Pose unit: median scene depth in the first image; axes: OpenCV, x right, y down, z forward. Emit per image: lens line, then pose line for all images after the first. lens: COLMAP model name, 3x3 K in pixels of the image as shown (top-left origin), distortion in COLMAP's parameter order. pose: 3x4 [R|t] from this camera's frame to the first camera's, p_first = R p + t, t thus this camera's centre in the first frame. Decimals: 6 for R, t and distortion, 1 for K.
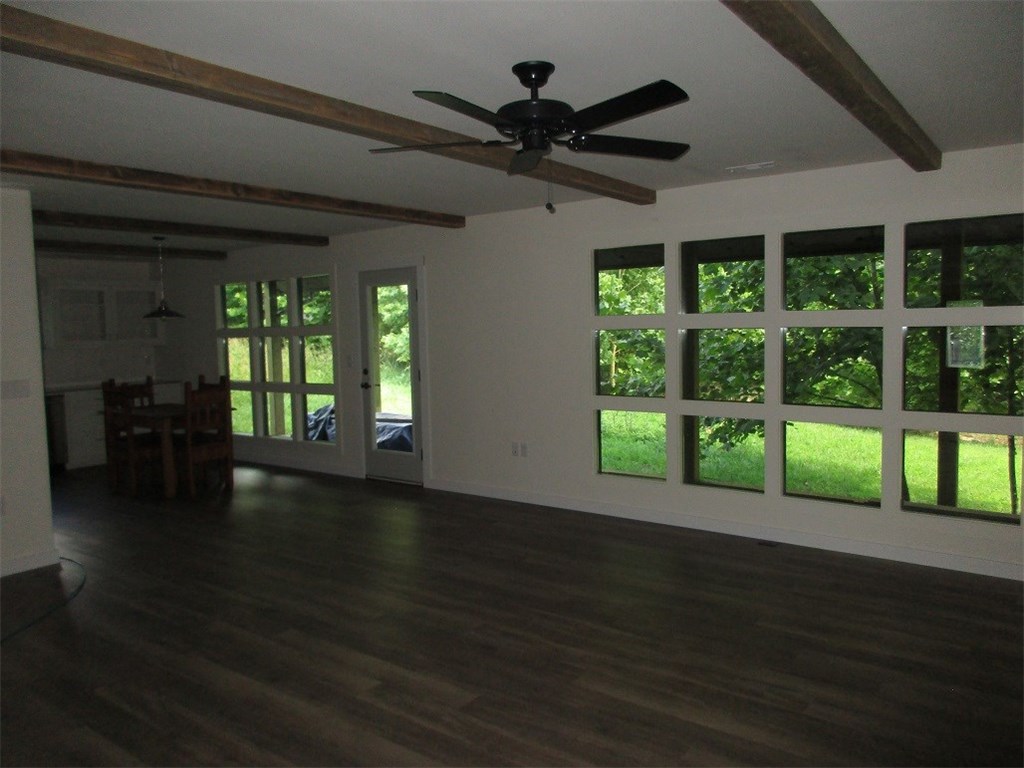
lens RADIAL K [[760.5, 0, 512.0], [0, 760.5, 384.0], [0, 0, 1]] dist [0.008228, 0.002478]
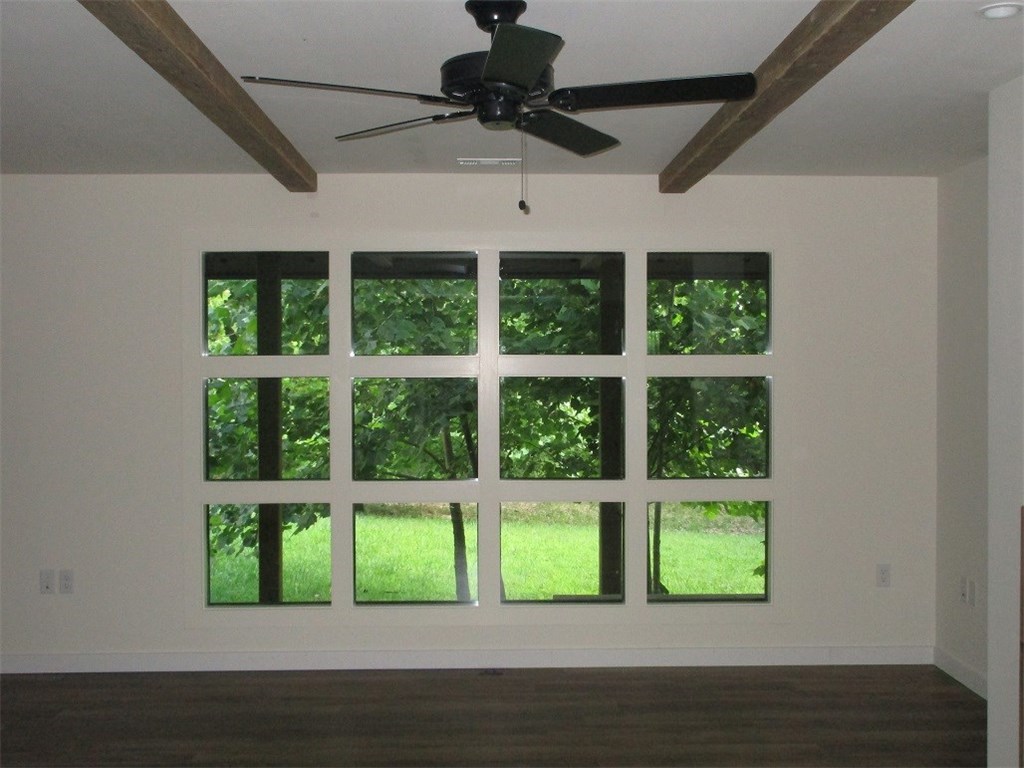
lens RADIAL K [[1162.6, 0, 512.0], [0, 1162.6, 384.0], [0, 0, 1]] dist [0.005100, -0.007478]
pose [[0.787079, 0.001132, 0.616852, -0.465194], [0.037701, 0.998041, -0.049936, -0.012440], [-0.615700, 0.062560, 0.785494, 0.132402]]
